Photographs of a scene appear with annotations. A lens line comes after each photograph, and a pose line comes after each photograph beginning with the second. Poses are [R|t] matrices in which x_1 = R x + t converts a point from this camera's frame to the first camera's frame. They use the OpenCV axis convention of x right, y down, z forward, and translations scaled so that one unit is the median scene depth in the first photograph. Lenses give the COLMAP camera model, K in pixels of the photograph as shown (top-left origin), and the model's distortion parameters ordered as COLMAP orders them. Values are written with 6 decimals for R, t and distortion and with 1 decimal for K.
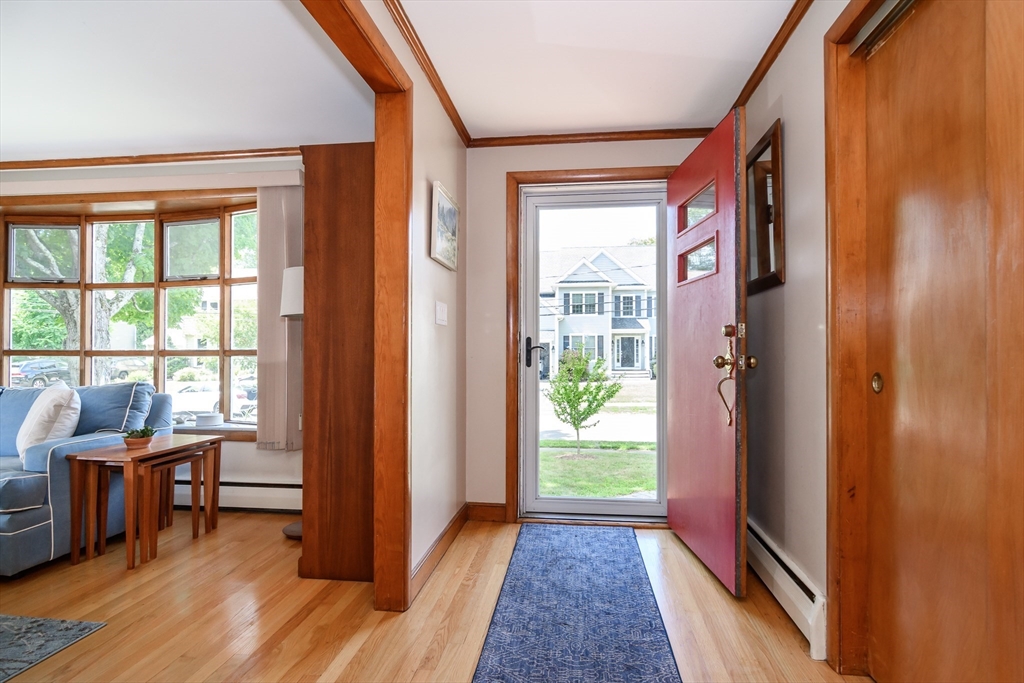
lens RADIAL K [[525.4, 0, 511.2], [0, 525.4, 344.8], [0, 0, 1]] dist [-0.007170, -0.000630]
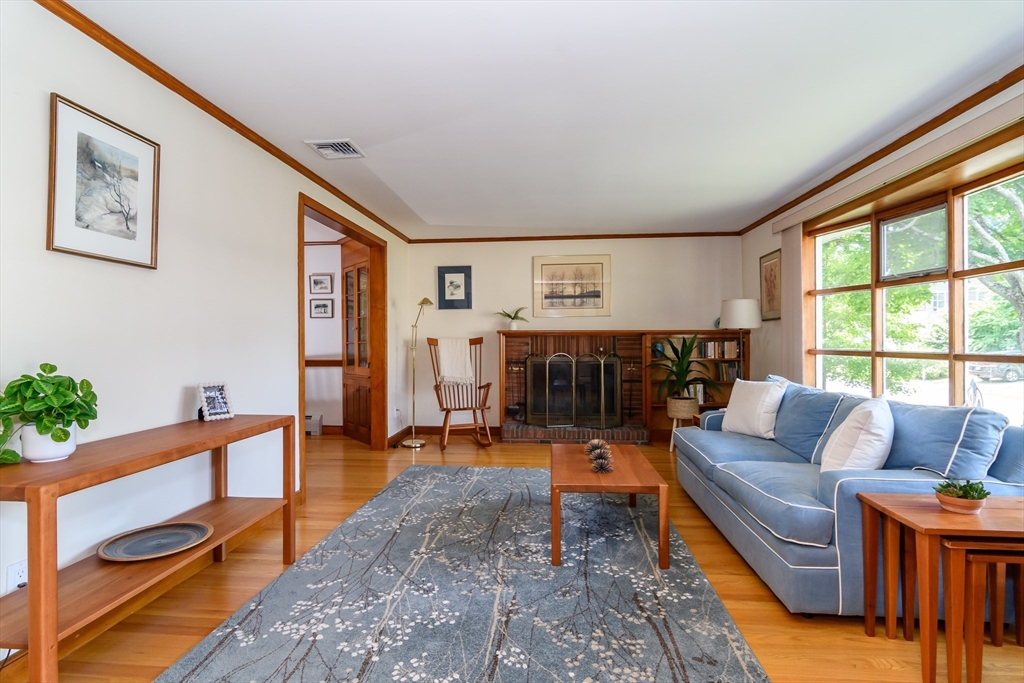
lens RADIAL K [[488.2, 0, 511.1], [0, 488.2, 341.7], [0, 0, 1]] dist [-0.001919, 0.000203]
pose [[0.032539, -0.001789, -0.999469, -0.107273], [0.013966, 0.999902, -0.001335, -0.023031], [0.999373, -0.013915, 0.032561, 0.392572]]
